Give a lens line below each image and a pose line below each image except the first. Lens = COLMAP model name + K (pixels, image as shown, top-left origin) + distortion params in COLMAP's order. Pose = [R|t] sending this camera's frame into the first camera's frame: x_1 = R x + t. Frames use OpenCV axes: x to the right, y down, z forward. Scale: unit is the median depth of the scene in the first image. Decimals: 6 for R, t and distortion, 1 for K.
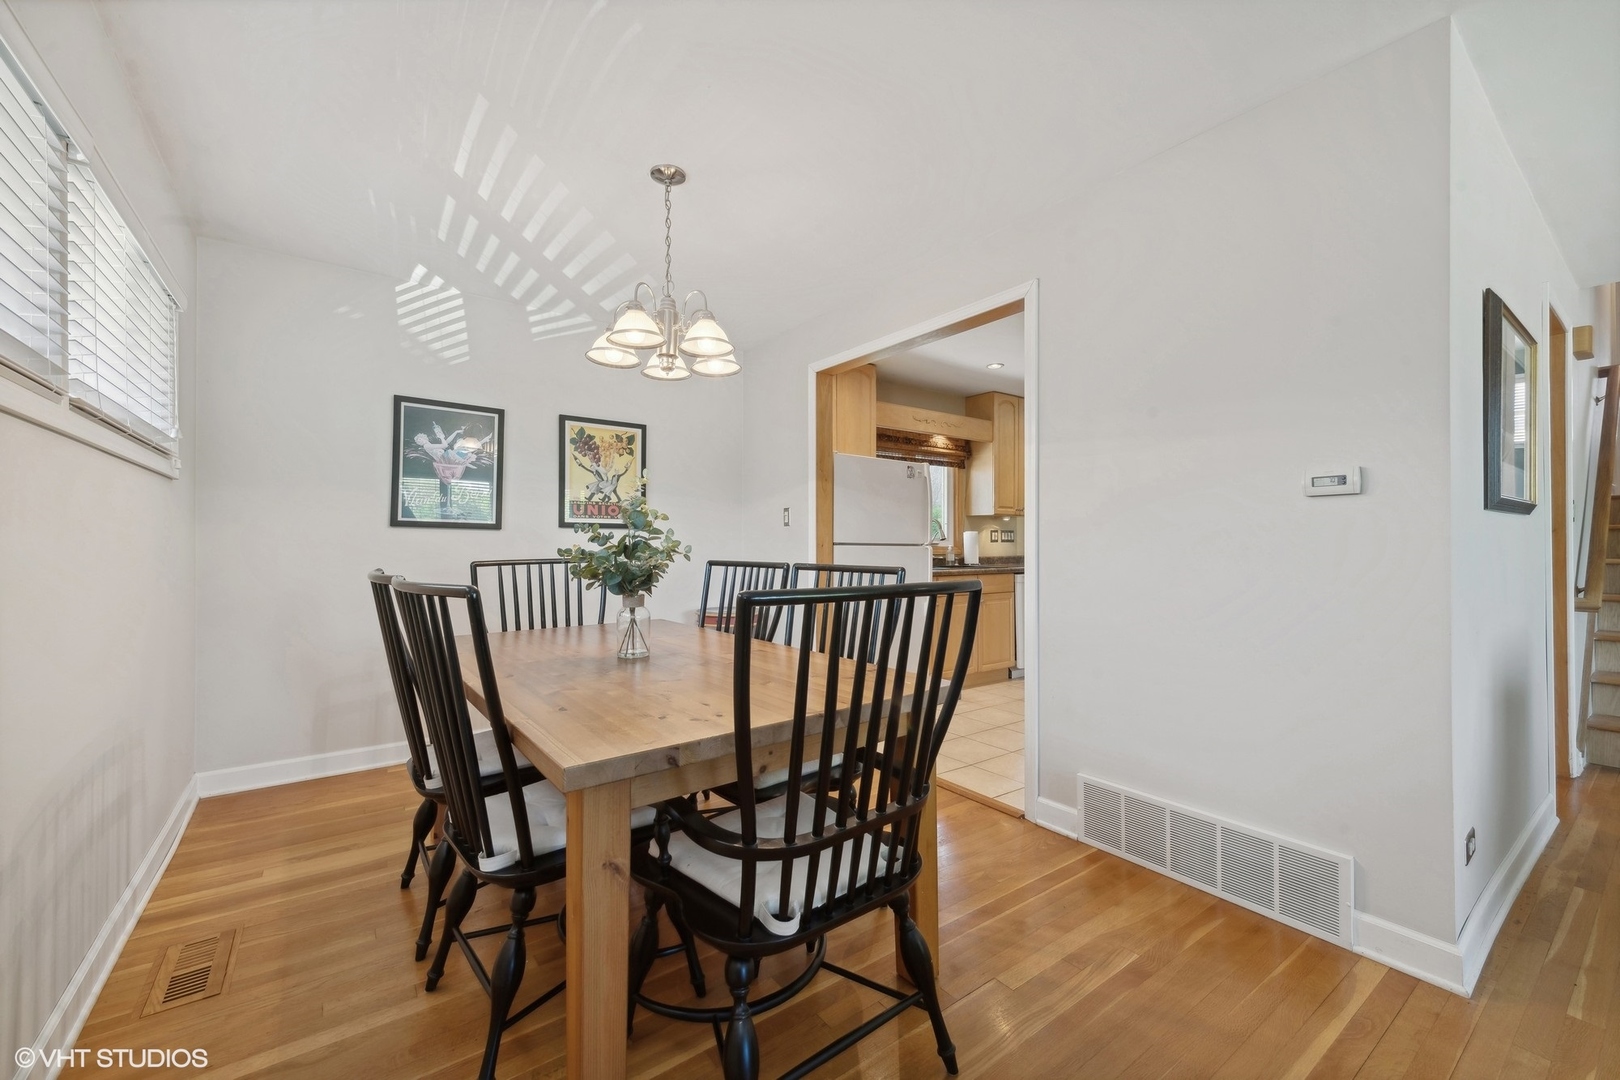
lens RADIAL K [[640.0, 0, 818.0], [0, 640.0, 537.4], [0, 0, 1]] dist [0.008159, -0.000128]
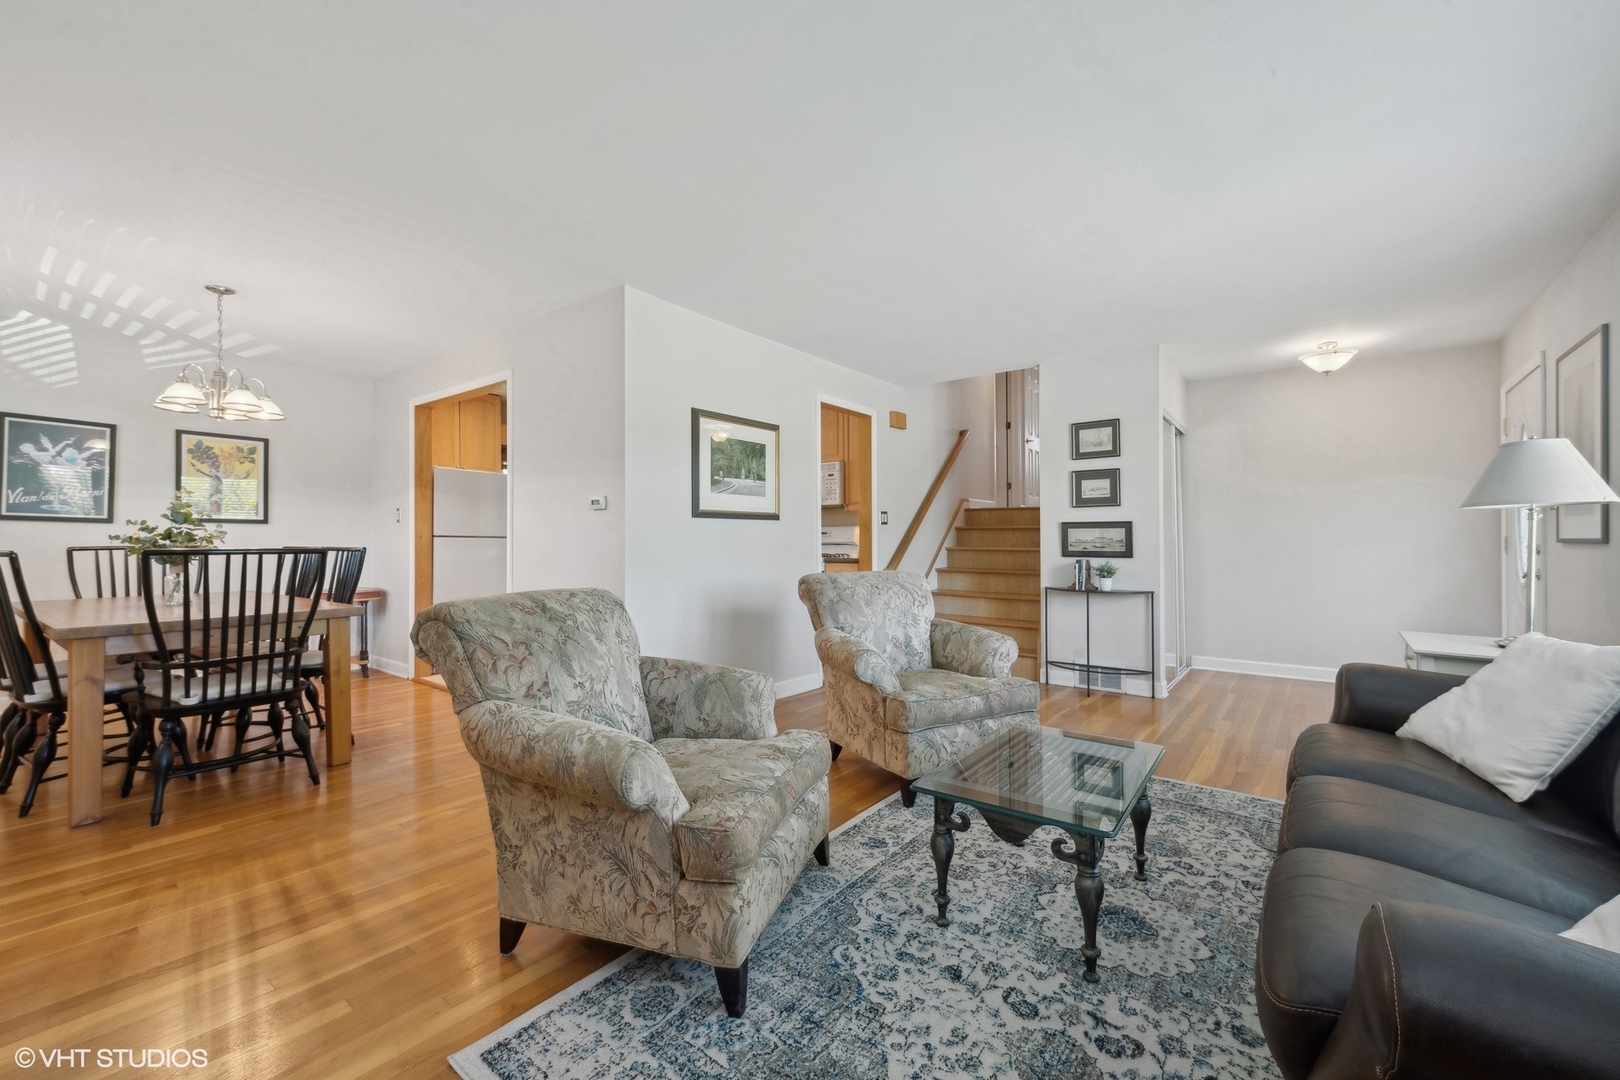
lens RADIAL K [[661.2, 0, 819.3], [0, 661.2, 537.1], [0, 0, 1]] dist [0.001958, -0.001261]
pose [[0.962421, 0.003600, 0.271539, 0.423319], [-0.004466, 0.999987, 0.002575, 0.005269], [-0.271526, -0.003691, 0.962424, -0.533658]]
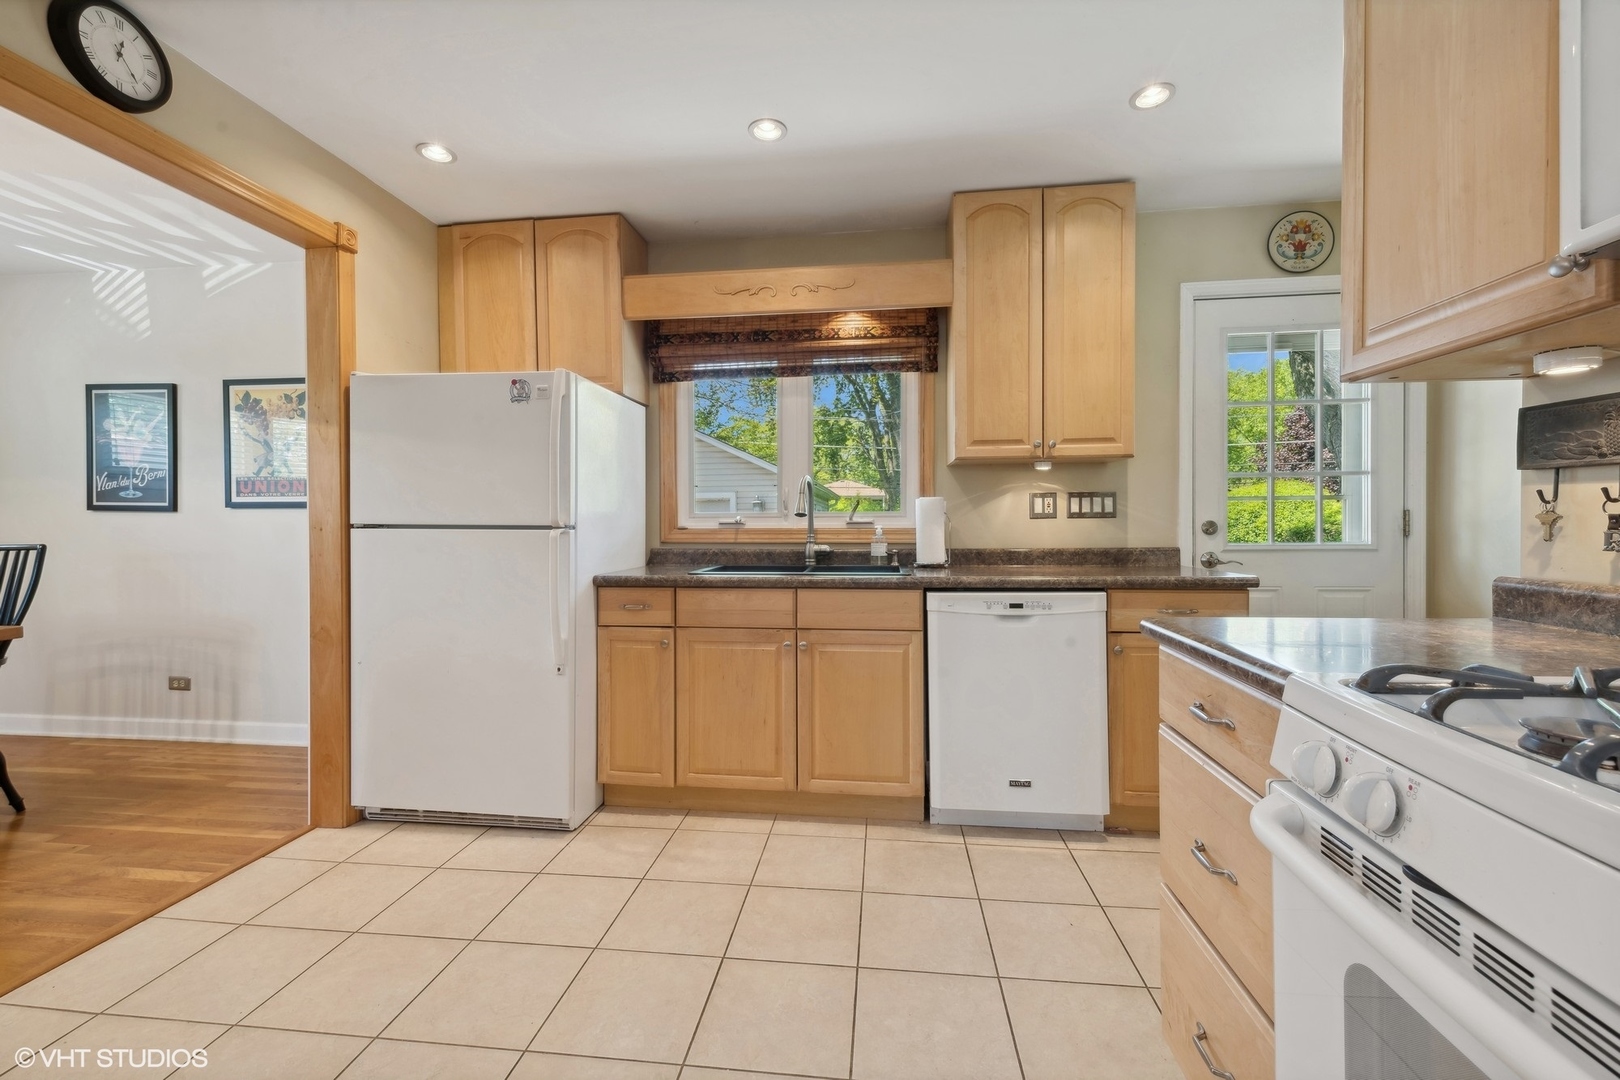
lens RADIAL K [[661.2, 0, 818.0], [0, 661.2, 533.3], [0, 0, 1]] dist [0.001958, -0.001261]
pose [[0.729996, 0.007038, -0.683415, 0.785042], [0.013610, 0.999599, 0.024832, 0.006888], [0.683315, -0.027429, 0.729608, 0.857368]]
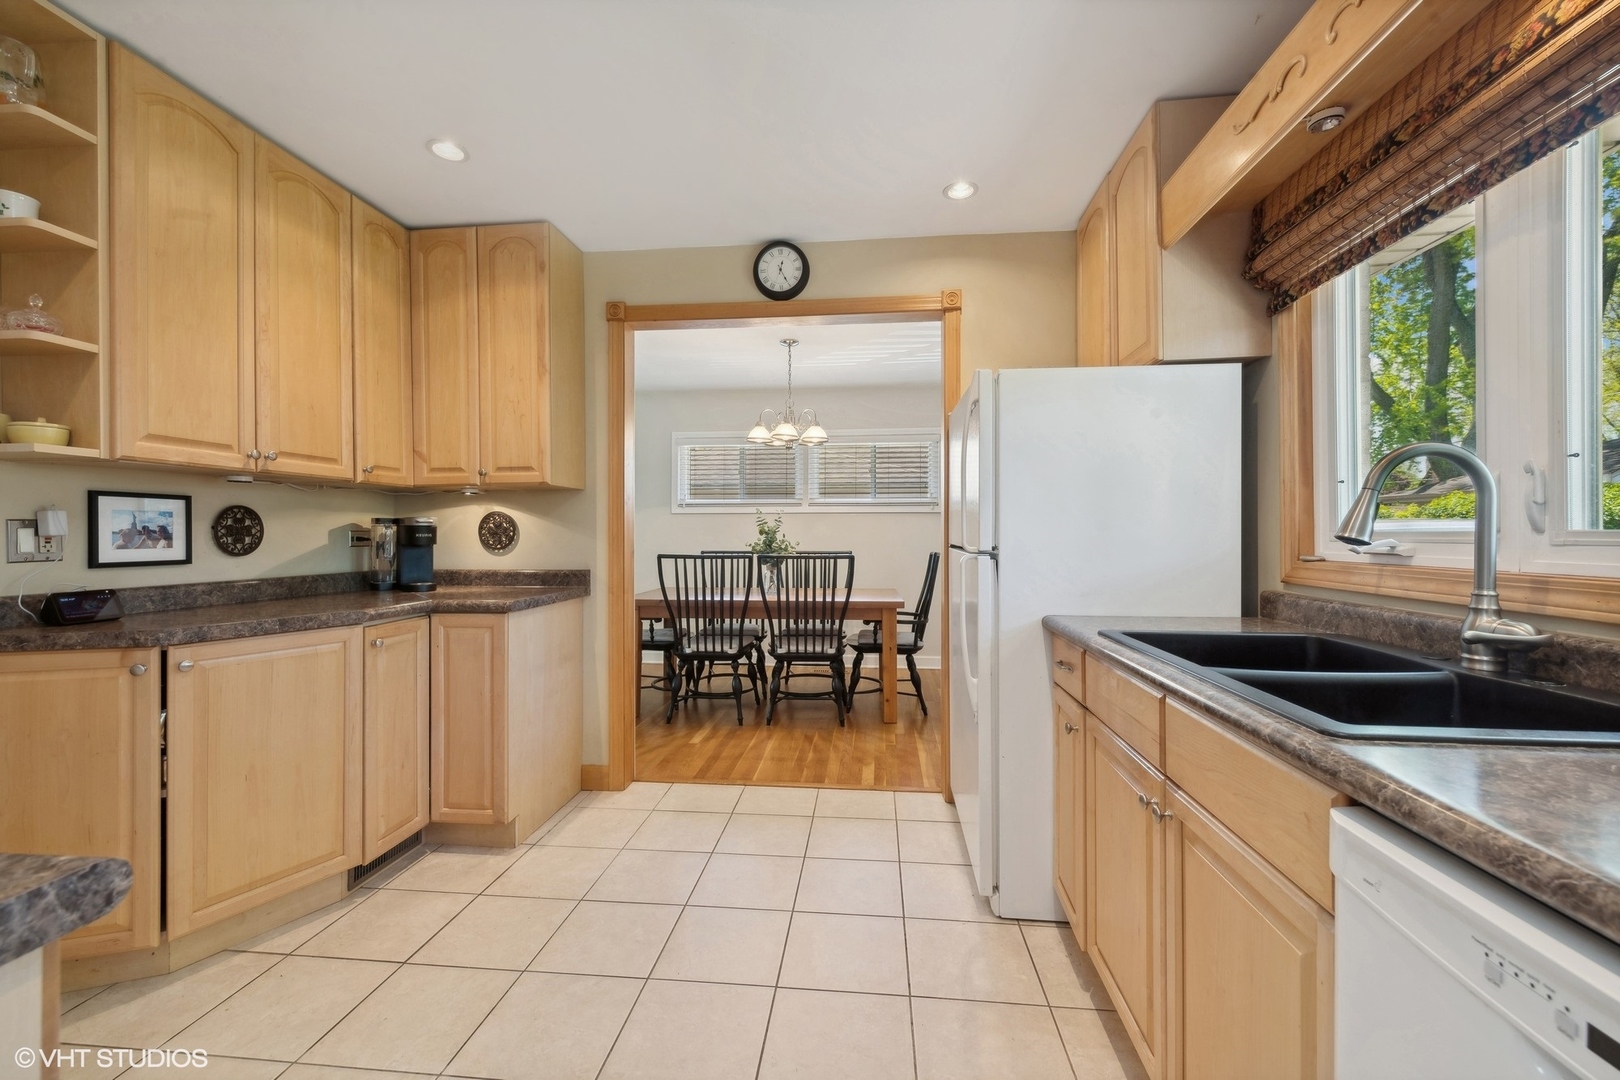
lens RADIAL K [[661.2, 0, 805.7], [0, 661.2, 533.9], [0, 0, 1]] dist [0.001958, -0.001261]
pose [[-0.678620, 0.001250, -0.734489, 0.675843], [0.012025, 0.999883, -0.009409, 0.001096], [0.734391, -0.015218, -0.678556, 1.400619]]
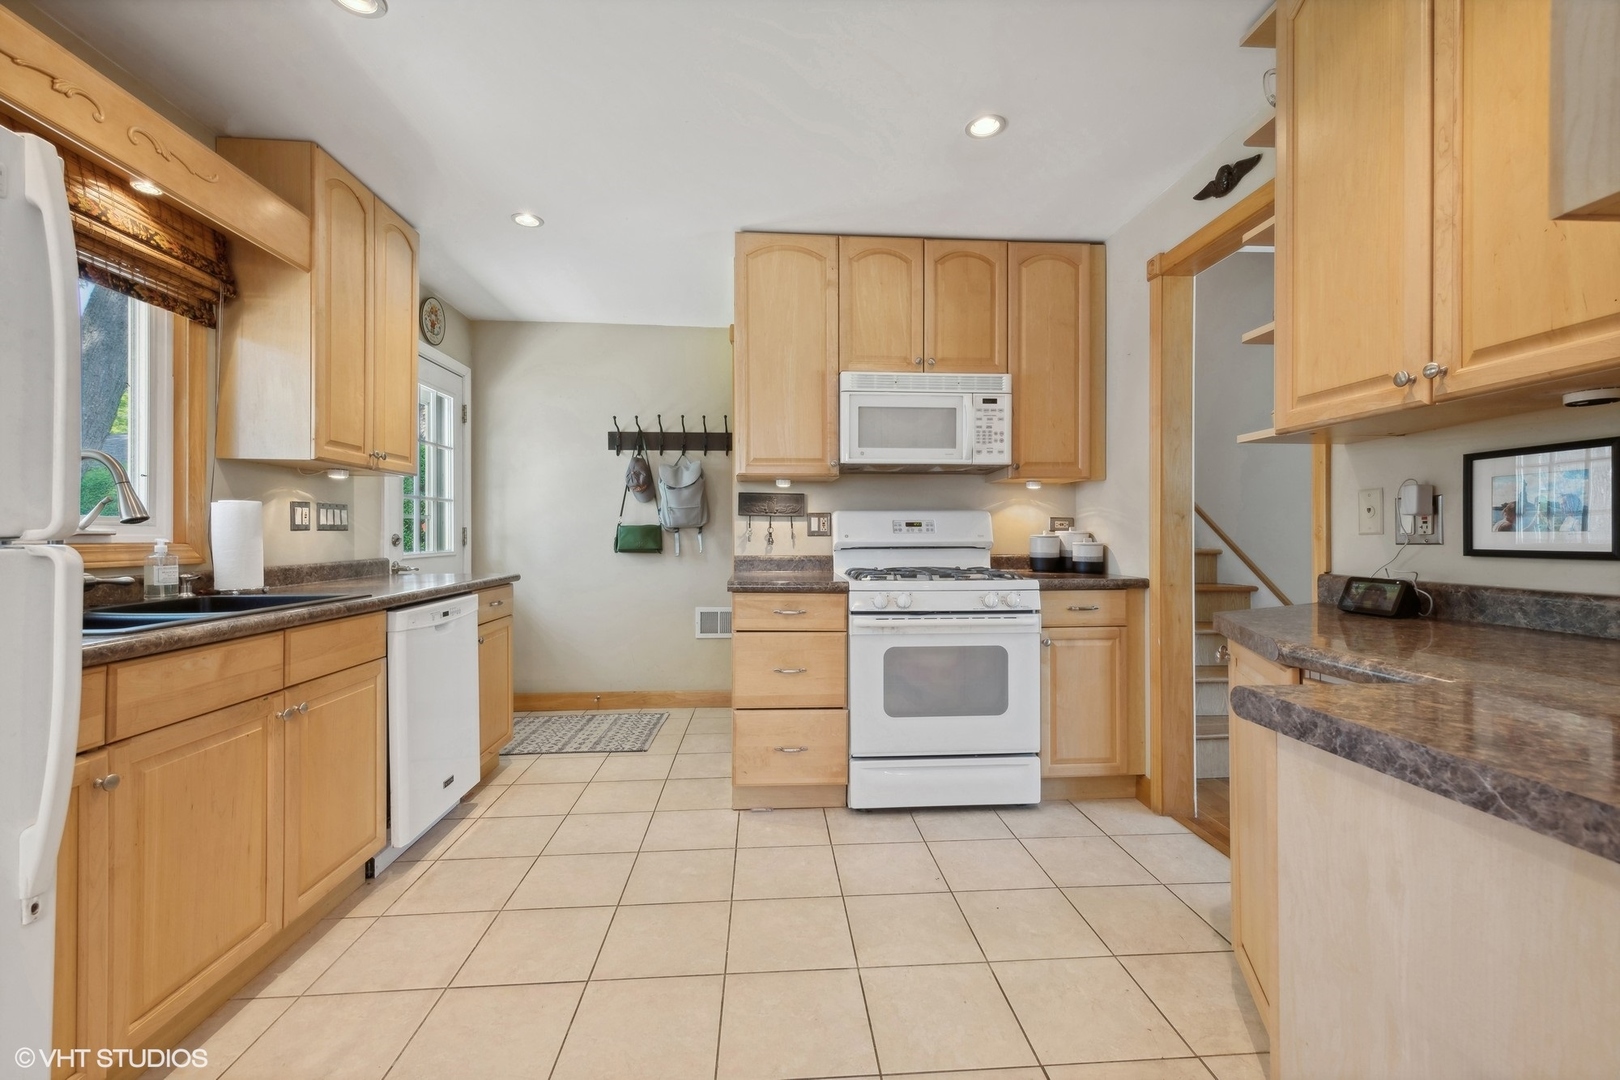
lens RADIAL K [[661.2, 0, 817.7], [0, 661.2, 537.3], [0, 0, 1]] dist [0.001958, -0.001261]
pose [[0.536694, -0.003259, 0.843771, 0.146931], [-0.011901, 0.999864, 0.011432, 0.005221], [-0.843693, -0.016177, 0.536582, 0.776066]]
